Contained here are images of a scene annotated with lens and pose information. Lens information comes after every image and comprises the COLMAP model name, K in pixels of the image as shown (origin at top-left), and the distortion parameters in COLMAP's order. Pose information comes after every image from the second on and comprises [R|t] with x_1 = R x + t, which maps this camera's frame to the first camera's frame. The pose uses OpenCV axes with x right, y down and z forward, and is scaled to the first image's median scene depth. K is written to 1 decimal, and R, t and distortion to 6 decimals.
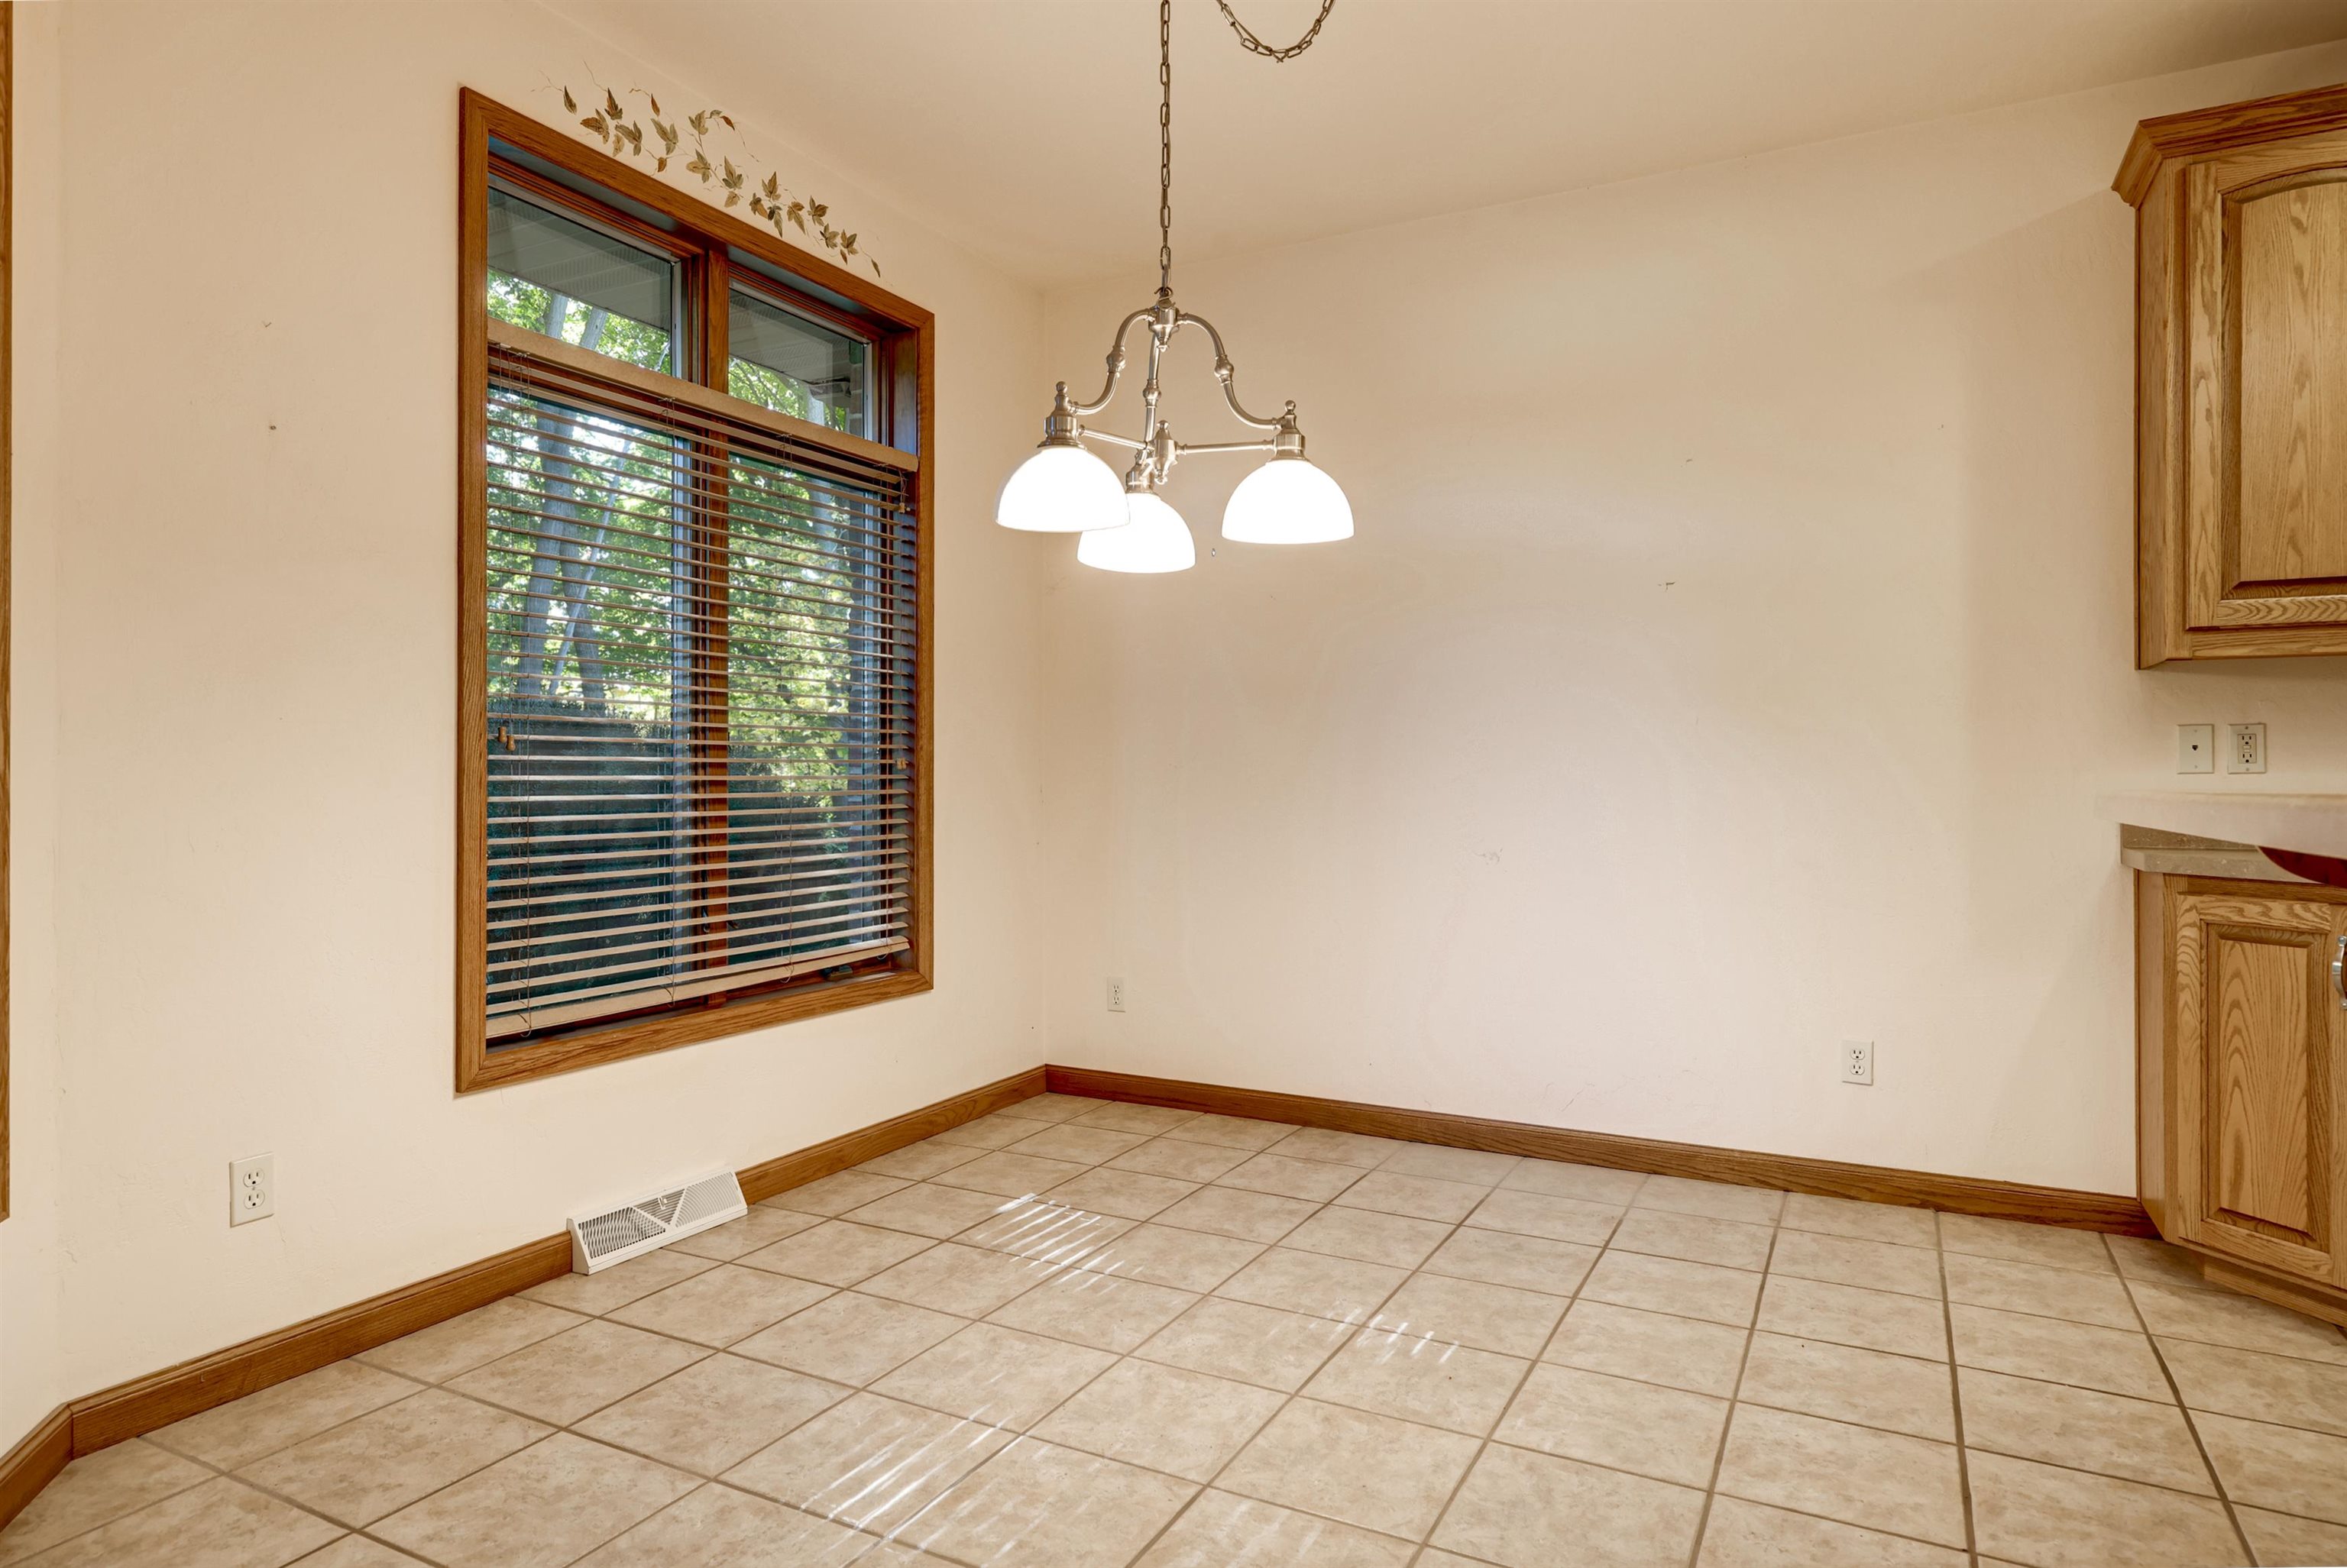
lens RADIAL K [[1349.2, 0, 1176.8], [0, 1349.2, 773.4], [0, 0, 1]] dist [-0.002280, 0.002102]
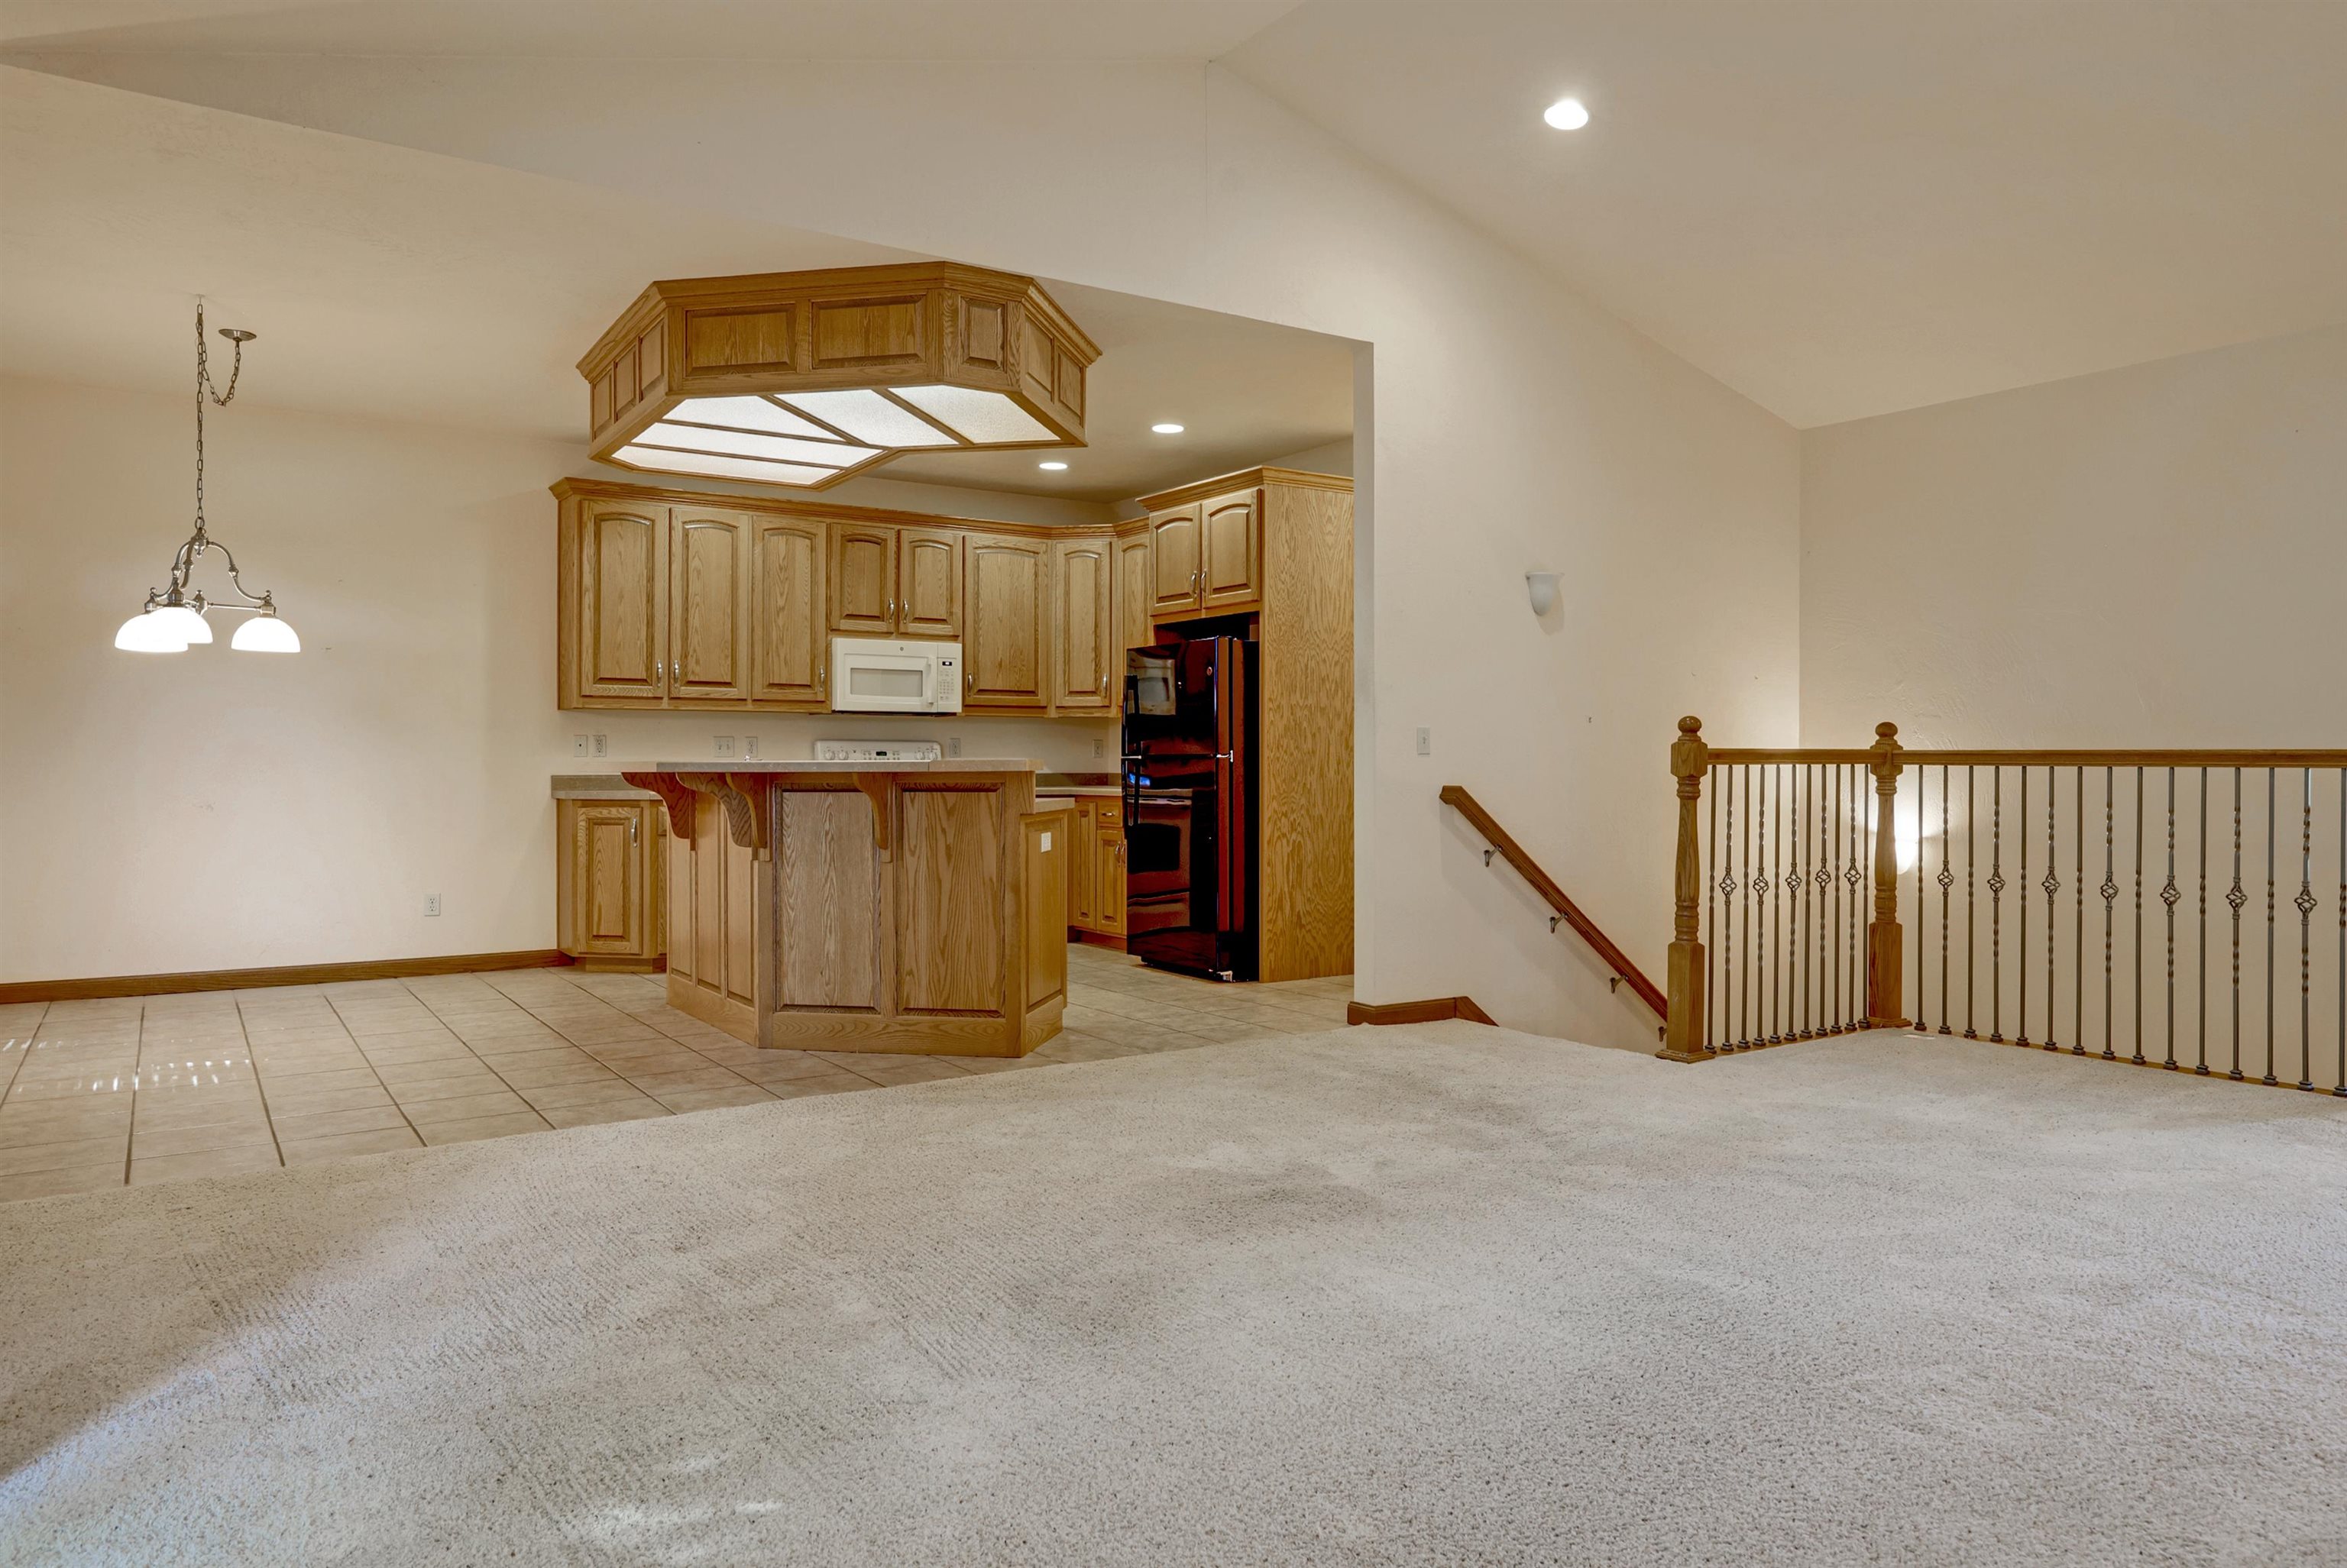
lens RADIAL K [[1493.2, 0, 1153.5], [0, 1493.2, 765.9], [0, 0, 1]] dist [0.005057, 0.000569]
pose [[0.484981, -0.002909, 0.874520, -1.067242], [-0.004449, 0.999973, 0.005793, -0.003616], [-0.874513, -0.006700, 0.484955, -1.160931]]
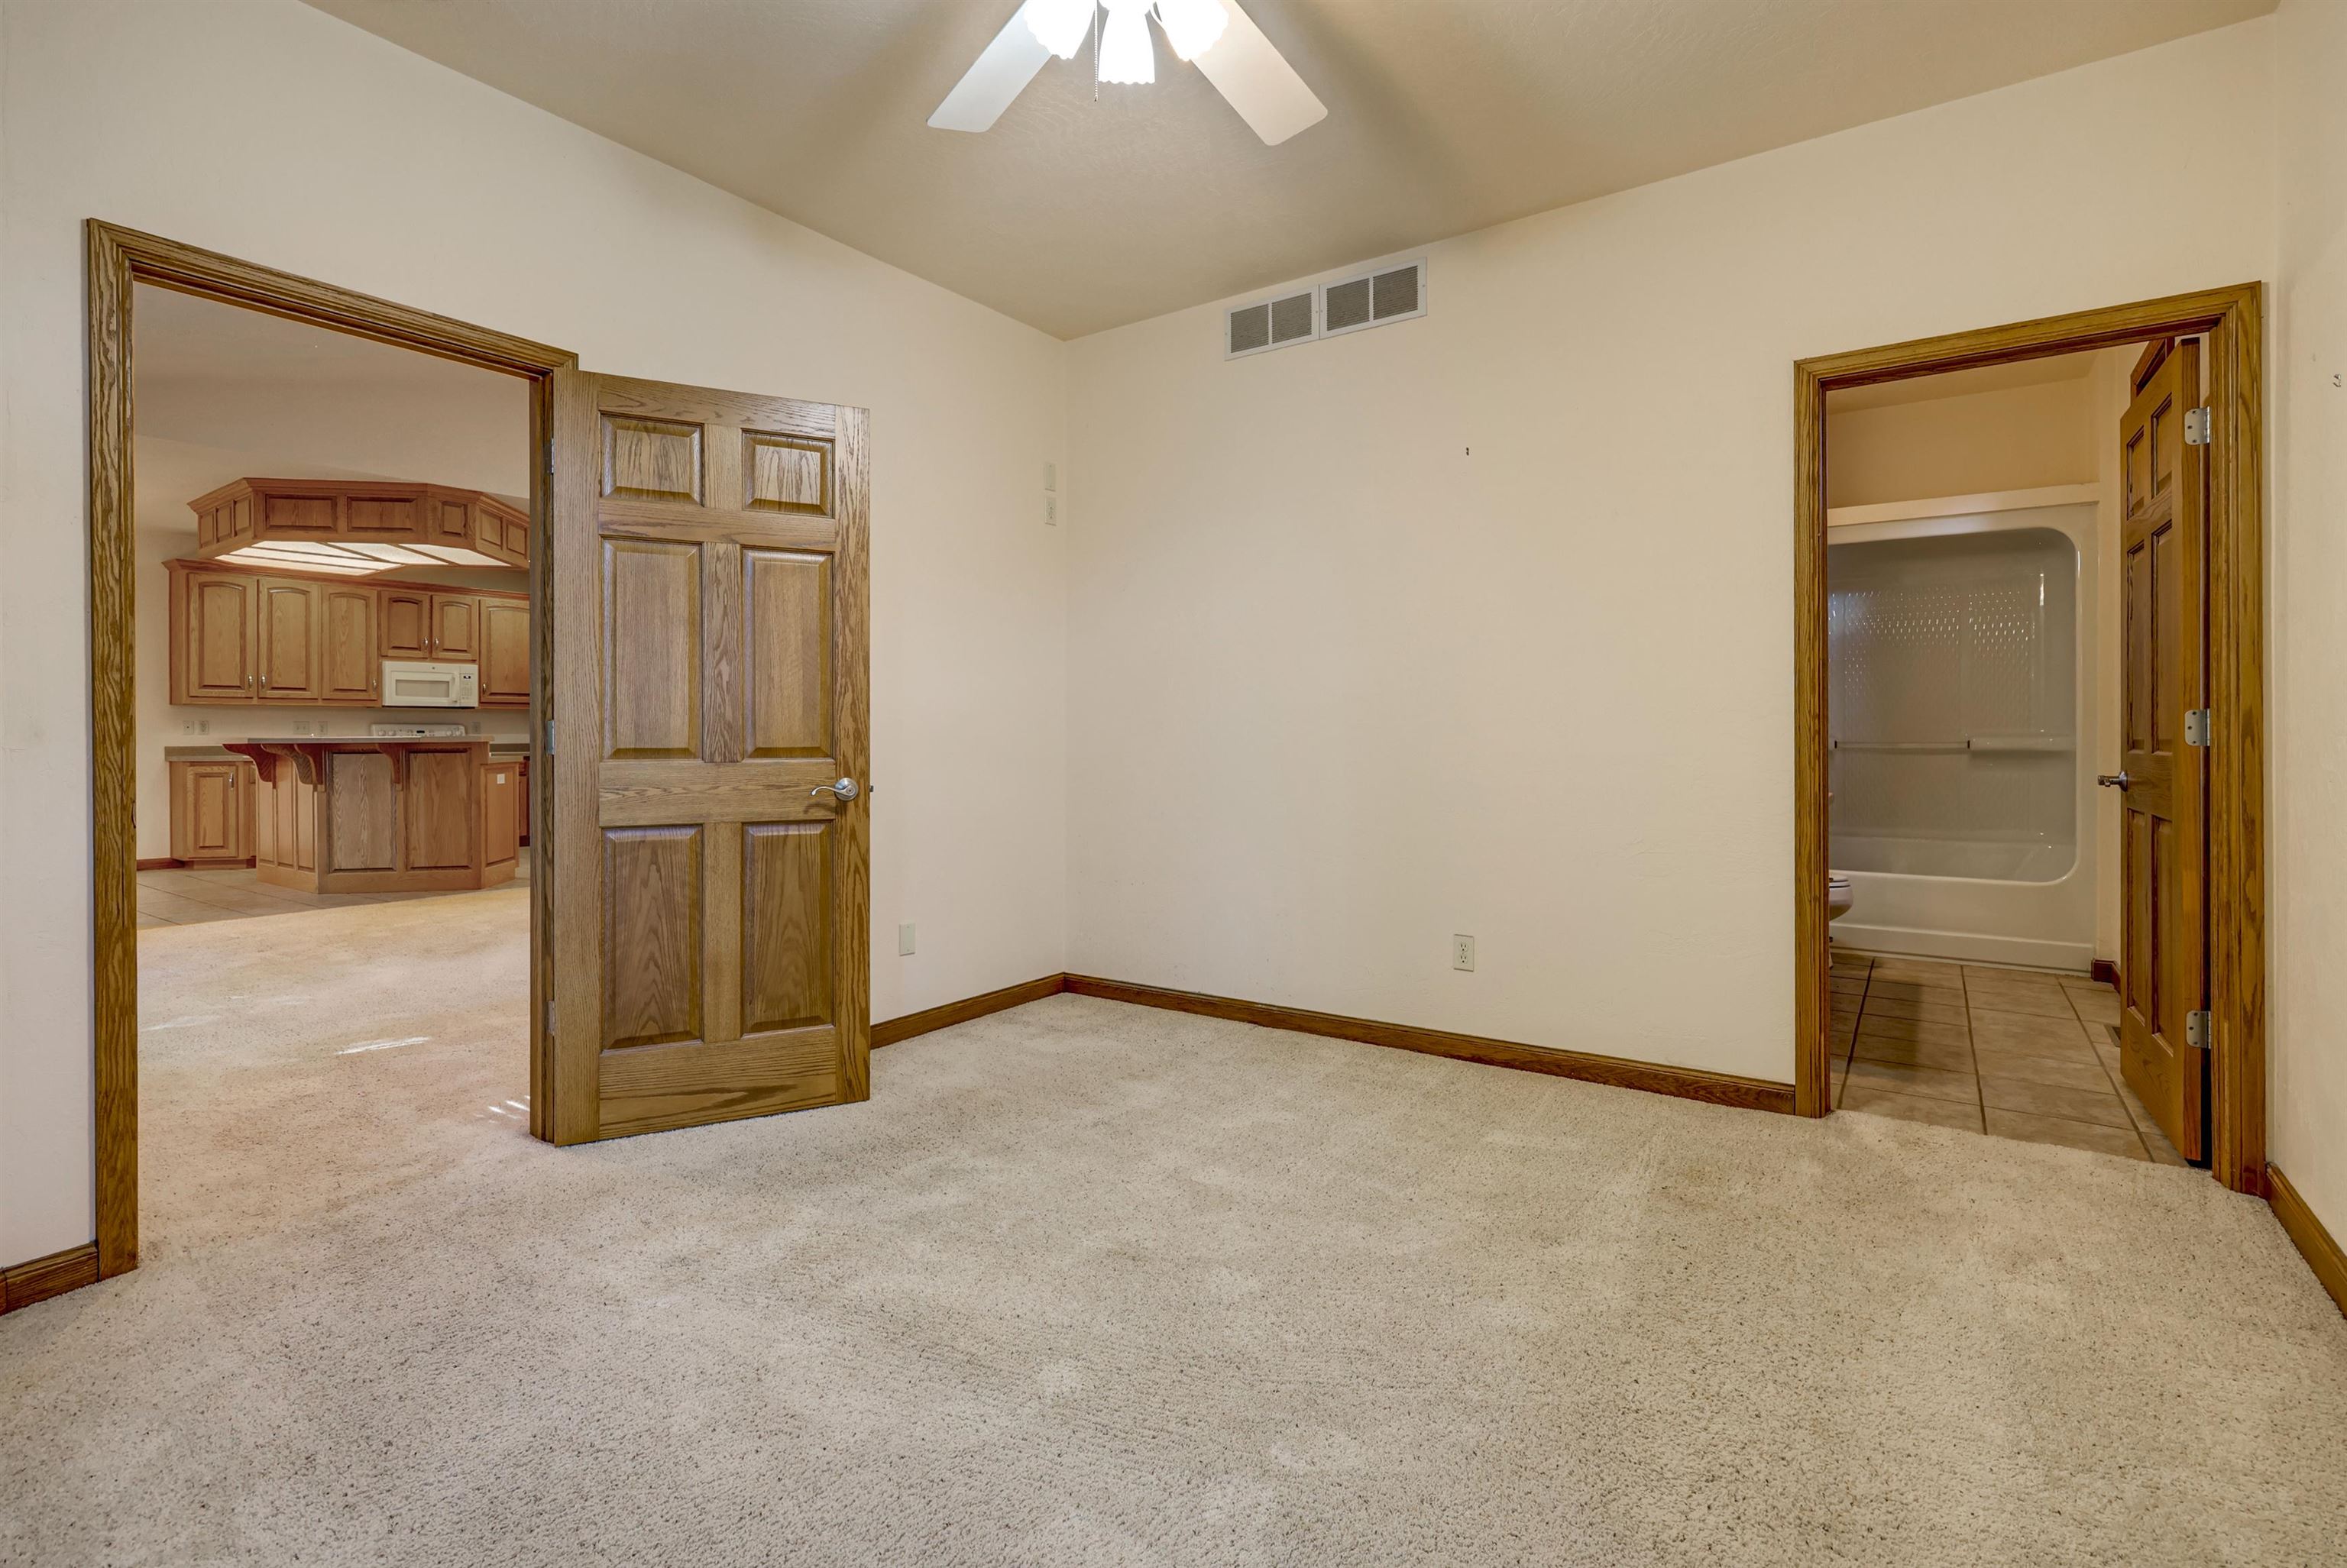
lens RADIAL K [[1083.1, 0, 1172.9], [0, 1083.1, 738.6], [0, 0, 1]] dist [-0.001532, -0.000049]
pose [[0.122035, -0.006280, 0.992506, -1.925944], [-0.001507, 0.999978, 0.006513, -0.013449], [-0.992525, -0.002291, 0.122023, -2.106964]]
